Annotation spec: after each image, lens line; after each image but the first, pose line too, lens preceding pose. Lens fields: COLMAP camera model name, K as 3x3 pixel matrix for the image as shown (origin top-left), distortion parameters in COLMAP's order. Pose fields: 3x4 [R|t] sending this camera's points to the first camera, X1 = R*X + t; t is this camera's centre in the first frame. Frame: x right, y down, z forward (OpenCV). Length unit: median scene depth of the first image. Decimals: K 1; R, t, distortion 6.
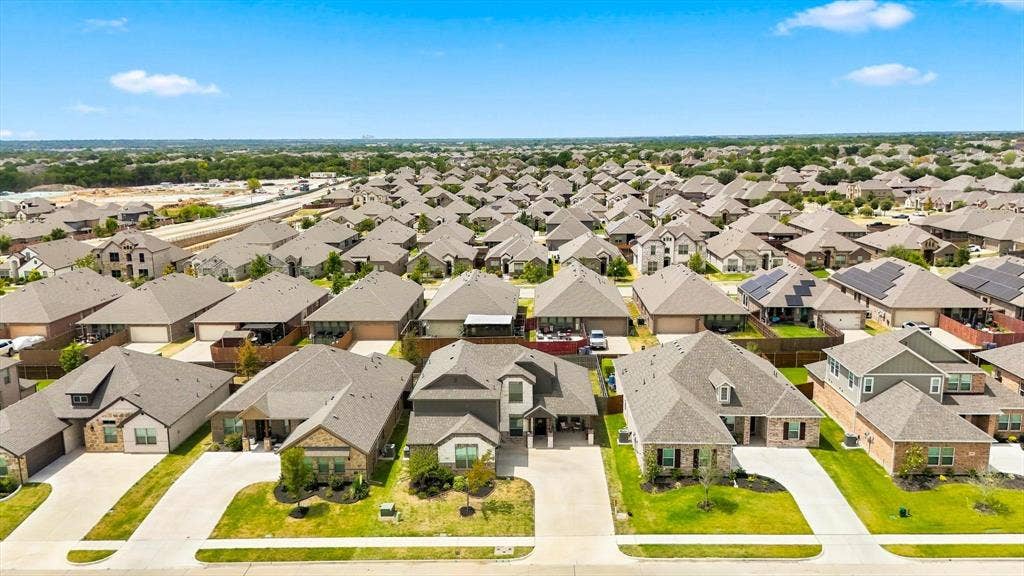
lens RADIAL K [[742.2, 0, 507.5], [0, 742.2, 282.9], [0, 0, 1]] dist [0.049000, -0.017492]
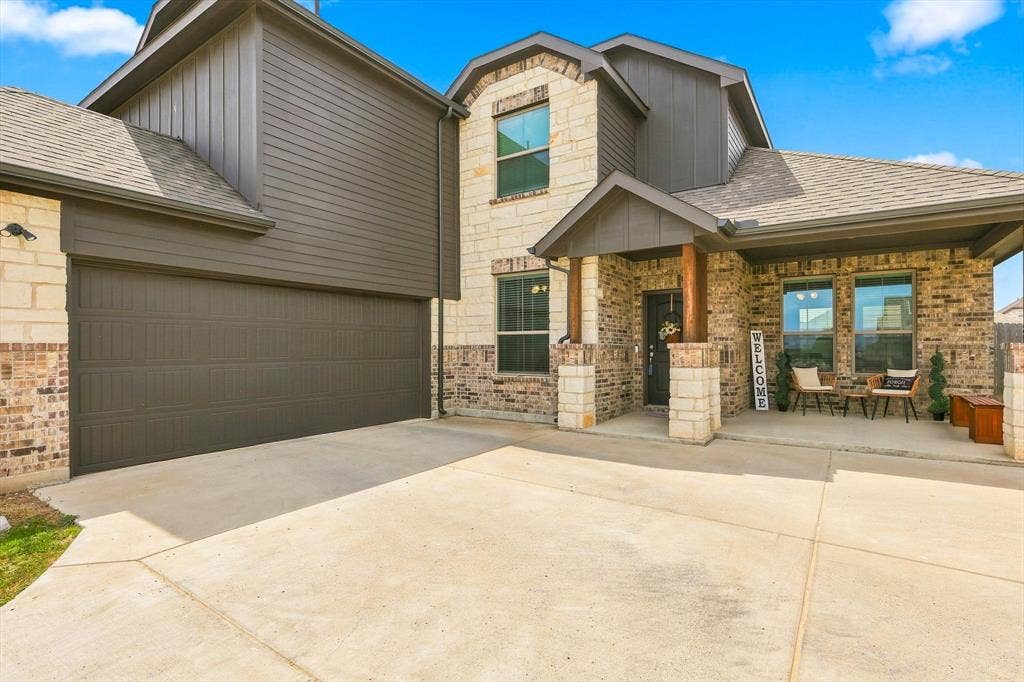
lens RADIAL K [[489.0, 0, 514.0], [0, 489.0, 345.0], [0, 0, 1]] dist [-0.000932, 0.001348]
pose [[0.852403, 0.007030, -0.522837, 0.089299], [-0.108082, 0.980684, -0.163024, 0.246115], [0.511592, 0.195471, 0.836698, 0.987030]]
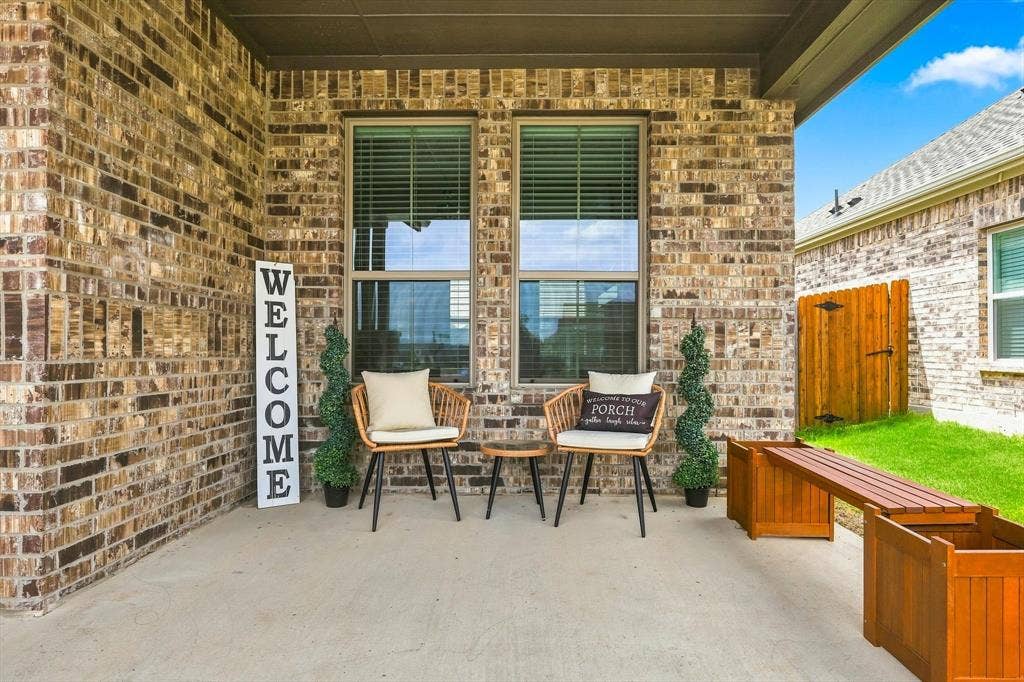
lens RADIAL K [[593.6, 0, 516.4], [0, 593.6, 344.0], [0, 0, 1]] dist [-0.004637, 0.002989]
pose [[0.999639, 0.015798, 0.021745, 0.098524], [-0.011088, 0.979371, -0.201766, 0.227574], [-0.024484, 0.201452, 0.979192, 1.102797]]
